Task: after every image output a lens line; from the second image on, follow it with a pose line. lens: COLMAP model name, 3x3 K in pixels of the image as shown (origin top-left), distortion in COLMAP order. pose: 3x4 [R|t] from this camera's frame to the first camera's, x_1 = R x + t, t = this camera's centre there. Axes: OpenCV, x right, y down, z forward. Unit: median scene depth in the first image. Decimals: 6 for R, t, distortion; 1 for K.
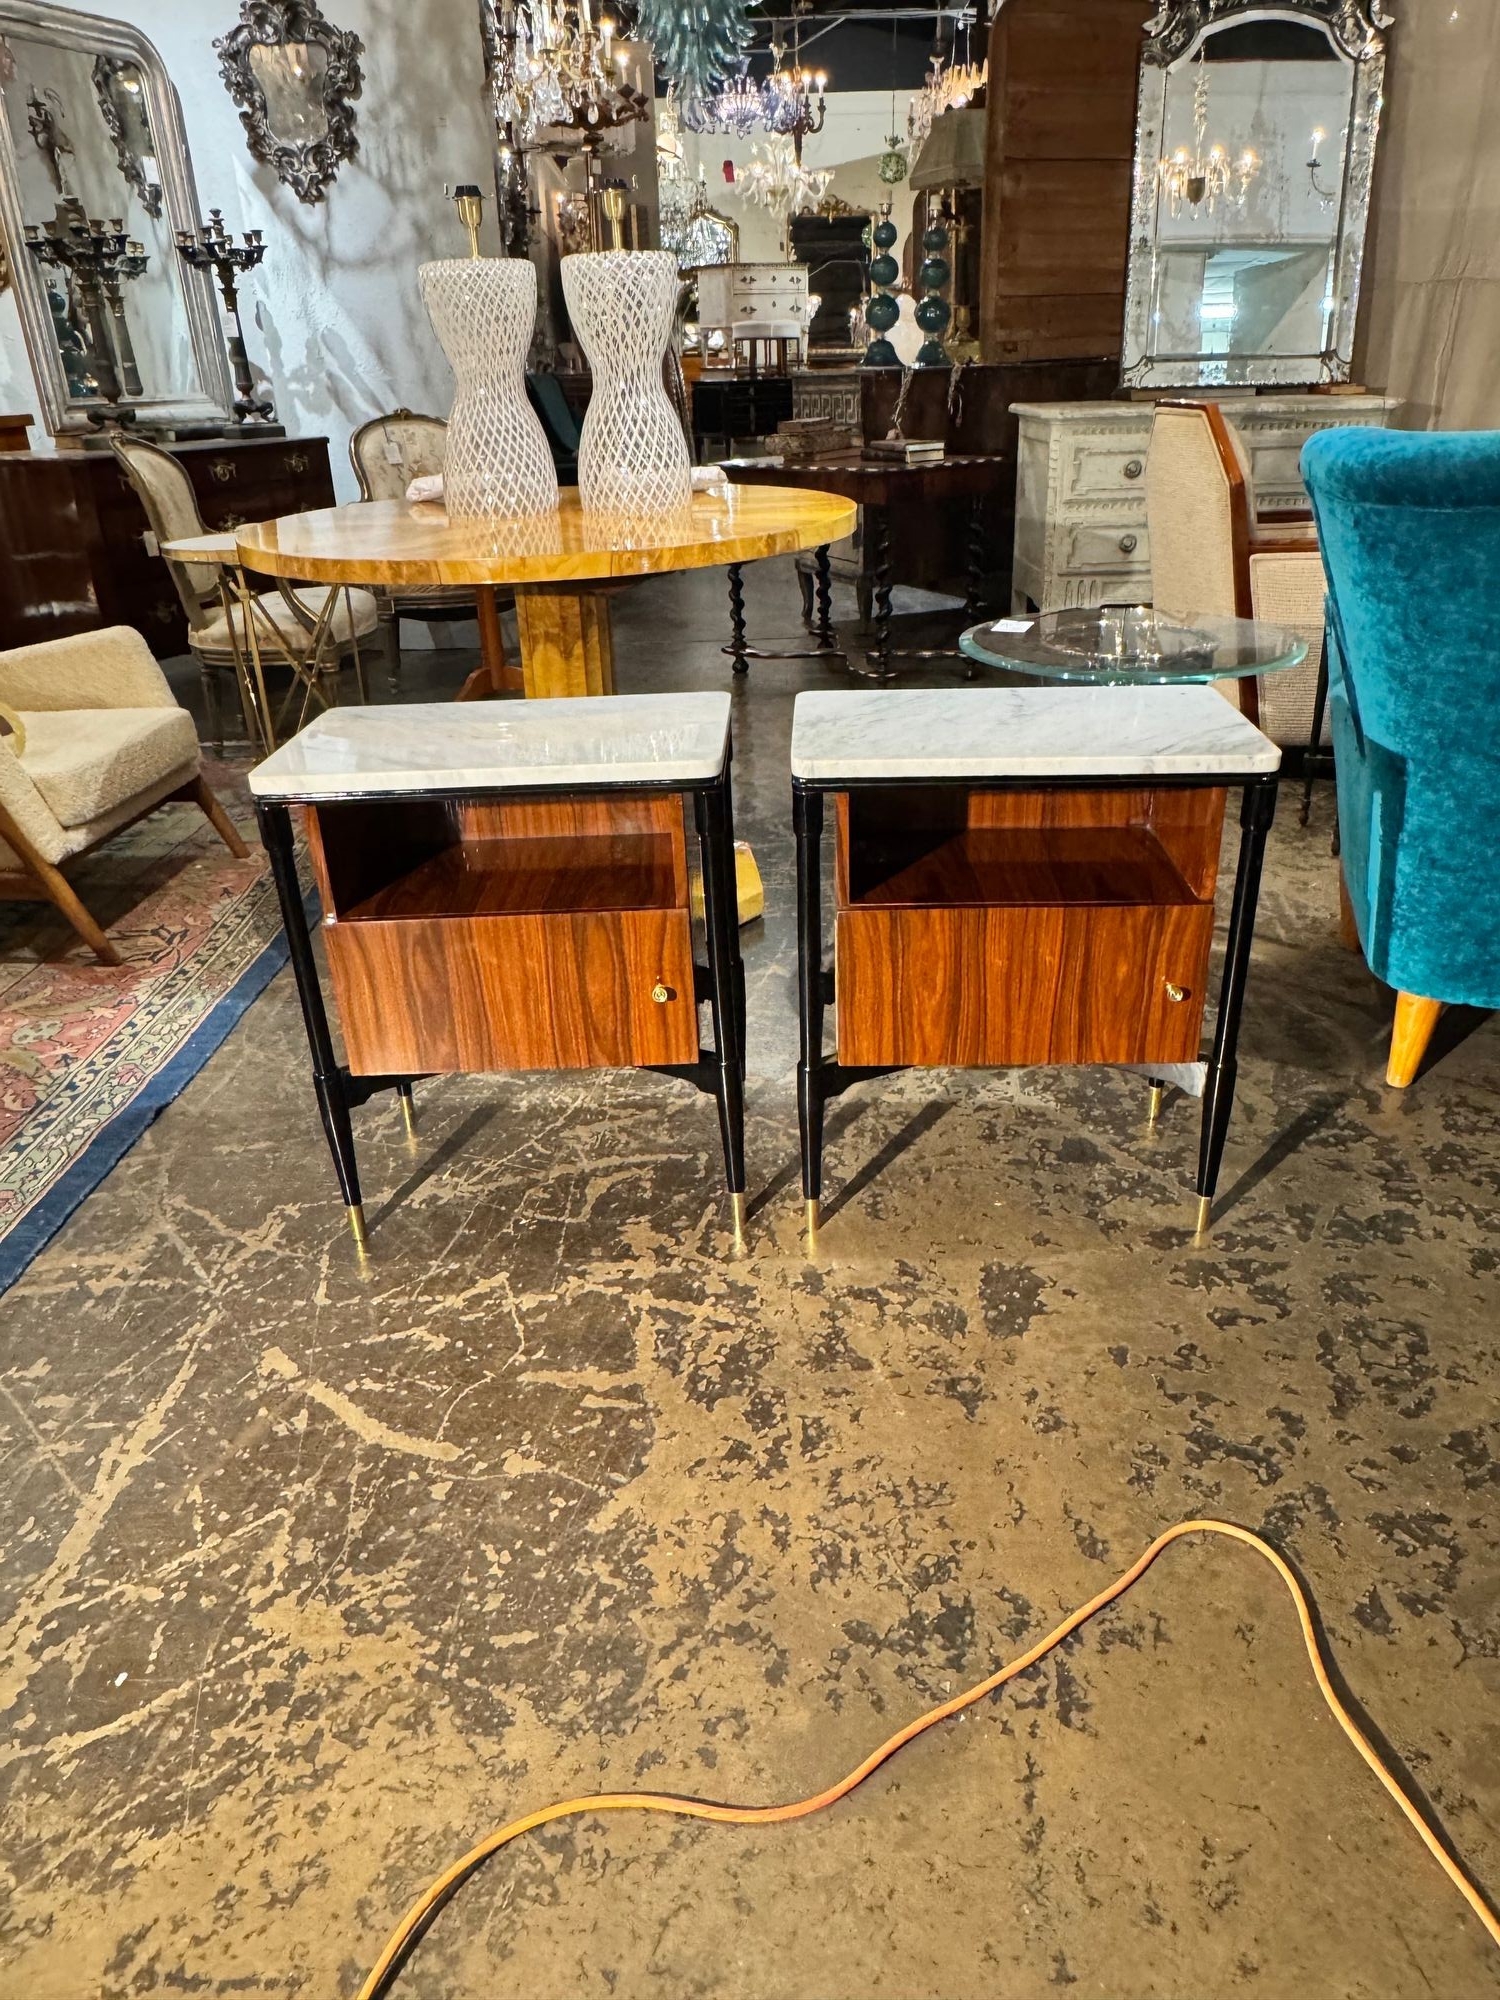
lens RADIAL K [[1362.1, 0, 757.1], [0, 1362.1, 986.9], [0, 0, 1]] dist [0.011136, 0.015430]
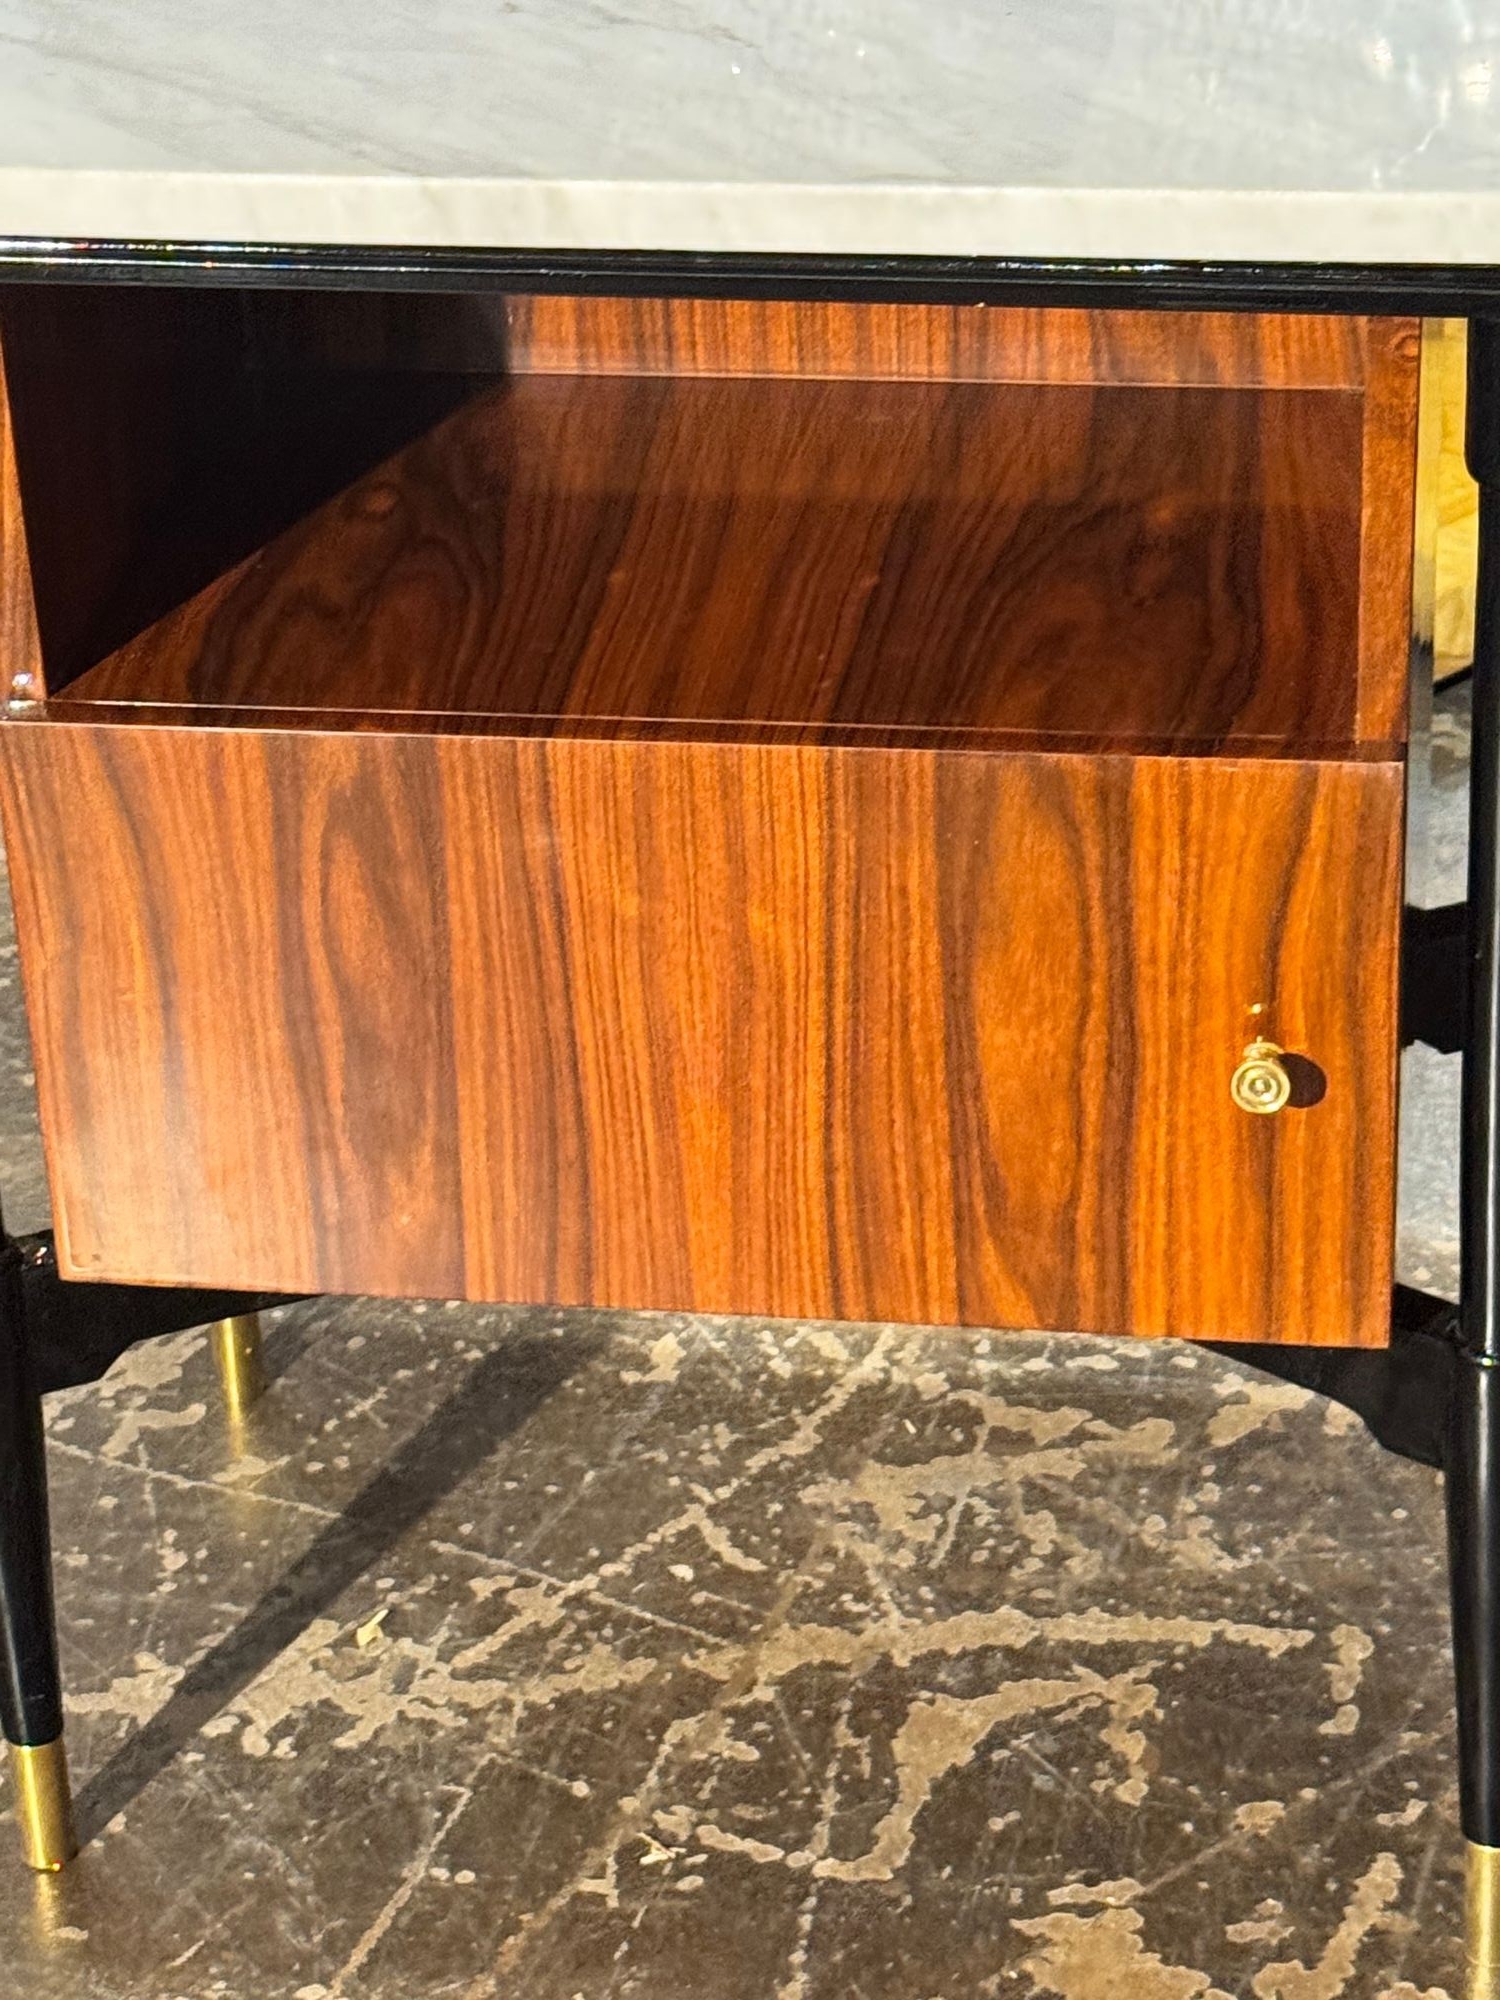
lens RADIAL K [[5074.5, 0, 684.3], [0, 5074.5, 962.8], [0, 0, 1]] dist [0.139047, 0.000000]
pose [[0.987005, 0.075717, -0.141730, -0.040717], [-0.065203, 0.994864, 0.077419, -0.075673], [0.146864, -0.067172, 0.986873, 0.046251]]
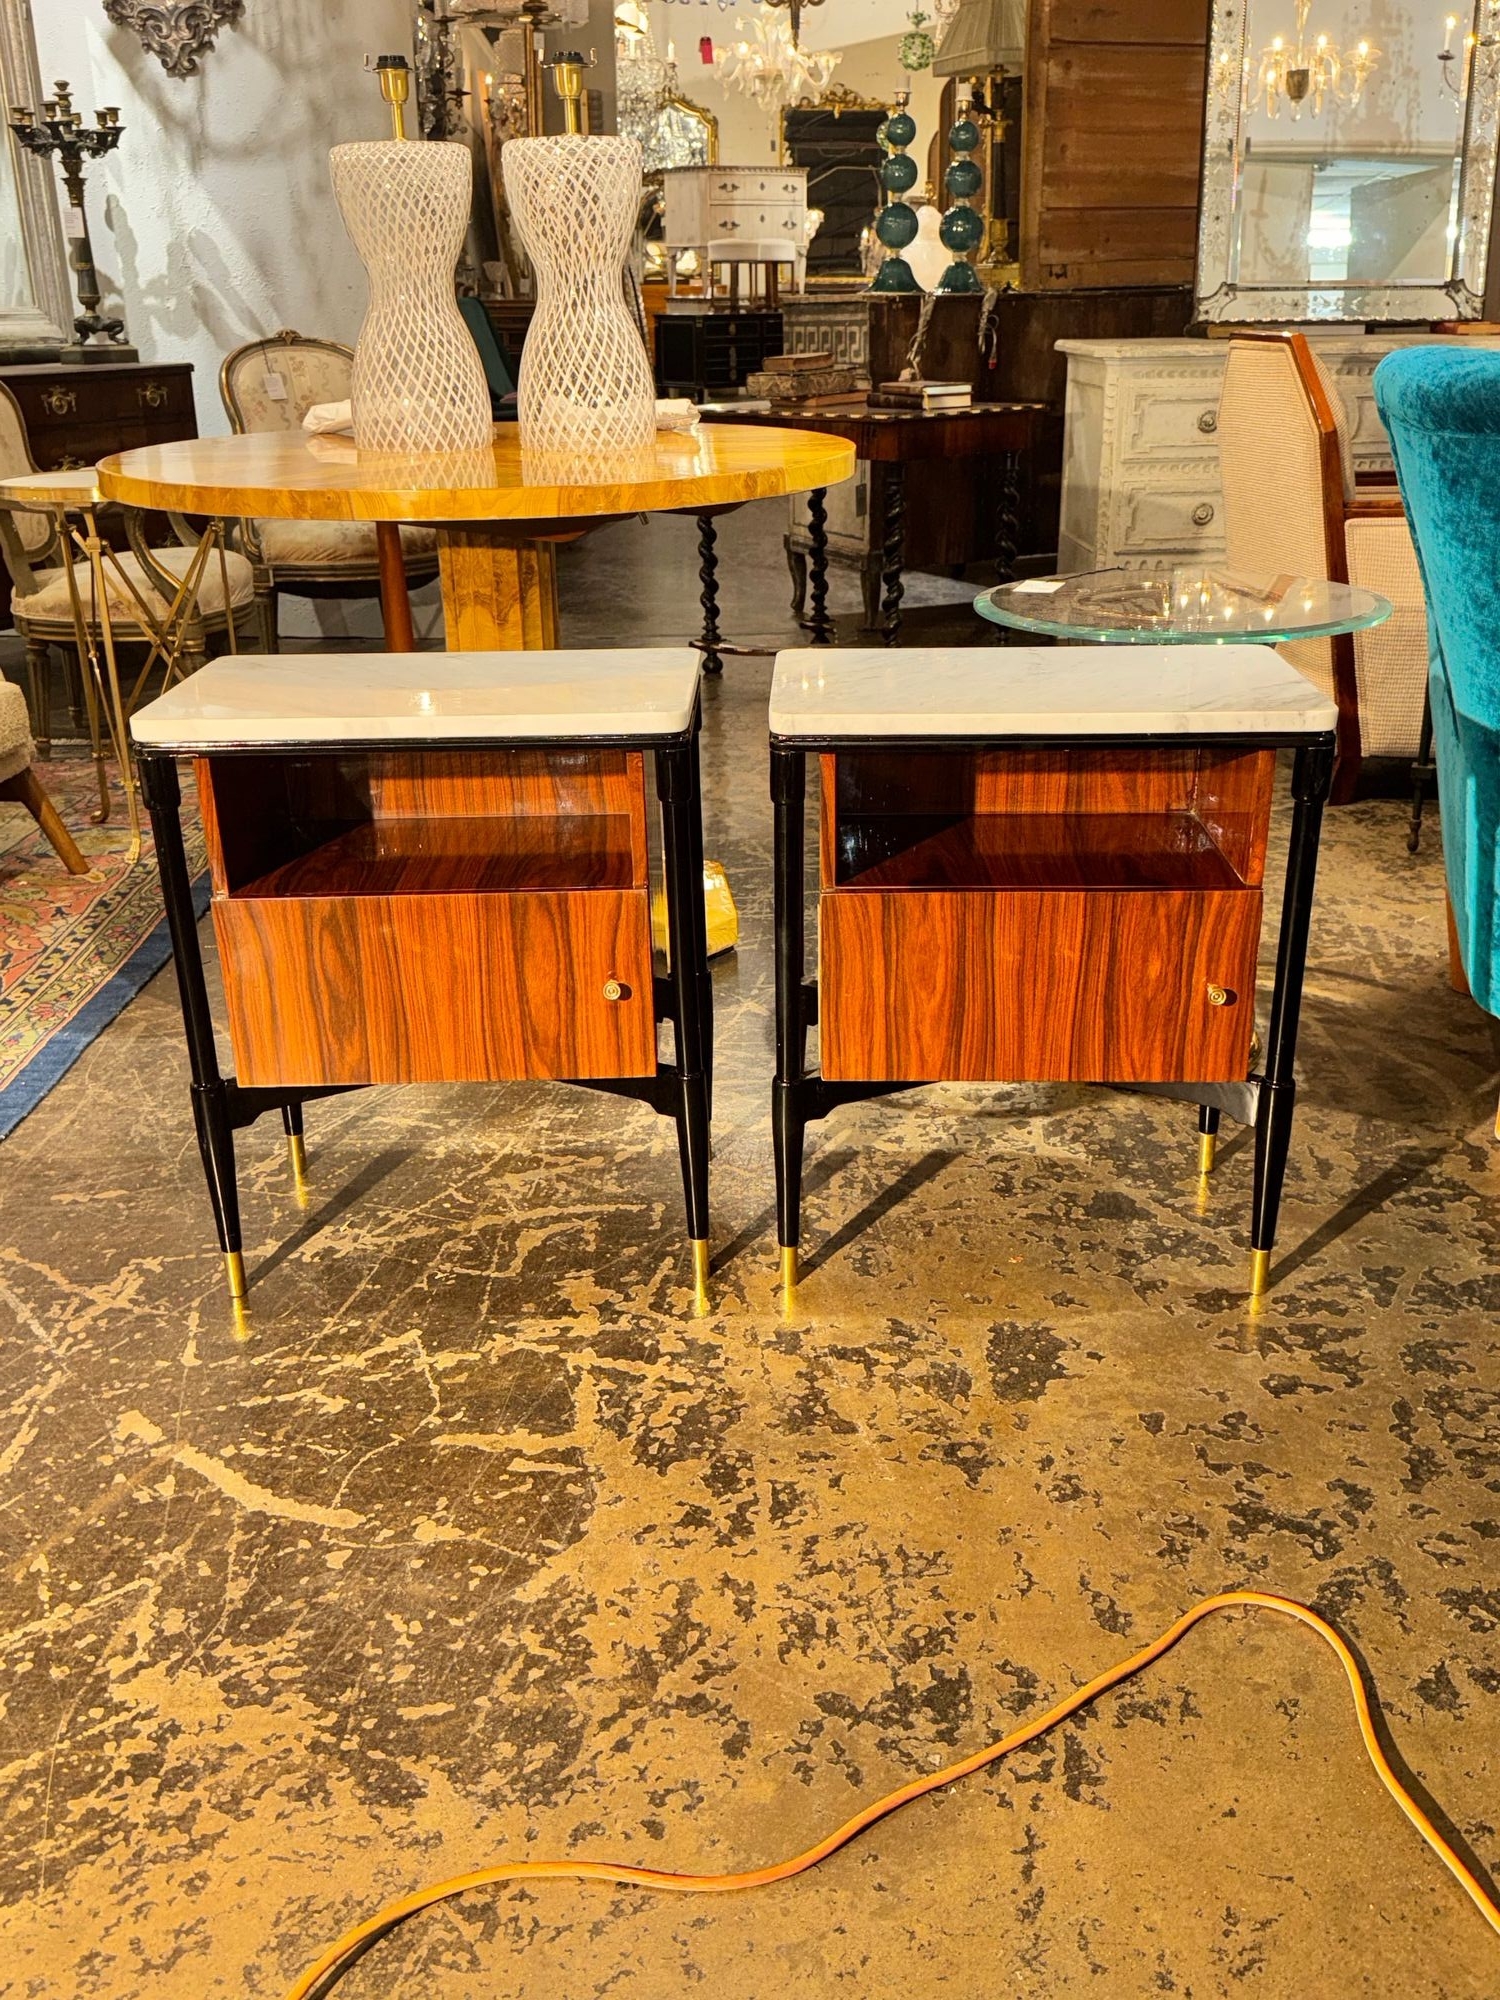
lens RADIAL K [[1811.3, 0, 755.2], [0, 1811.3, 991.4], [0, 0, 1]] dist [0.118607, 0.000000]
pose [[0.999816, 0.013888, 0.013210, 0.002881], [-0.012944, 0.997532, -0.069011, 0.075104], [-0.014135, 0.068827, 0.997528, -0.117869]]
